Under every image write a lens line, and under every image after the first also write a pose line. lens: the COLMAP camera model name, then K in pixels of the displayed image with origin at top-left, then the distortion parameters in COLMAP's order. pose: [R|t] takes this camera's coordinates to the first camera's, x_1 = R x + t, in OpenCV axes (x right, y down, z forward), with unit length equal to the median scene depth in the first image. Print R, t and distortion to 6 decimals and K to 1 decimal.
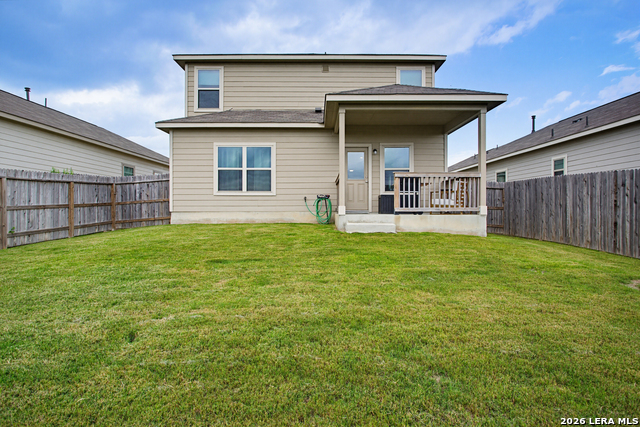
lens RADIAL K [[312.5, 0, 321.8], [0, 312.5, 211.6], [0, 0, 1]] dist [-0.008171, 0.003287]
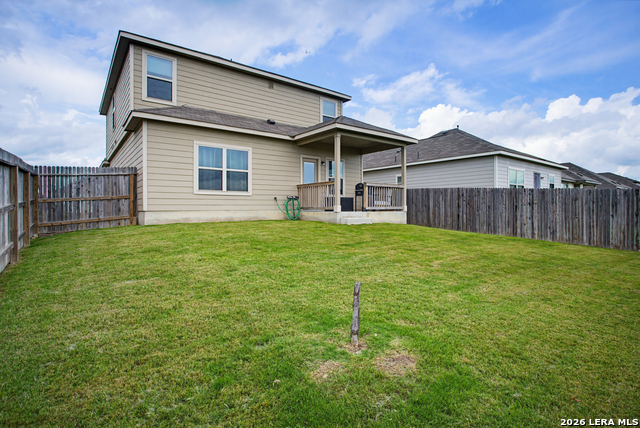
lens RADIAL K [[312.5, 0, 316.4], [0, 312.5, 211.2], [0, 0, 1]] dist [-0.008171, 0.003287]
pose [[0.806271, -0.006726, 0.591509, -0.618794], [0.006661, 0.999975, 0.002292, 0.002171], [-0.591509, 0.002092, 0.806295, -0.024707]]
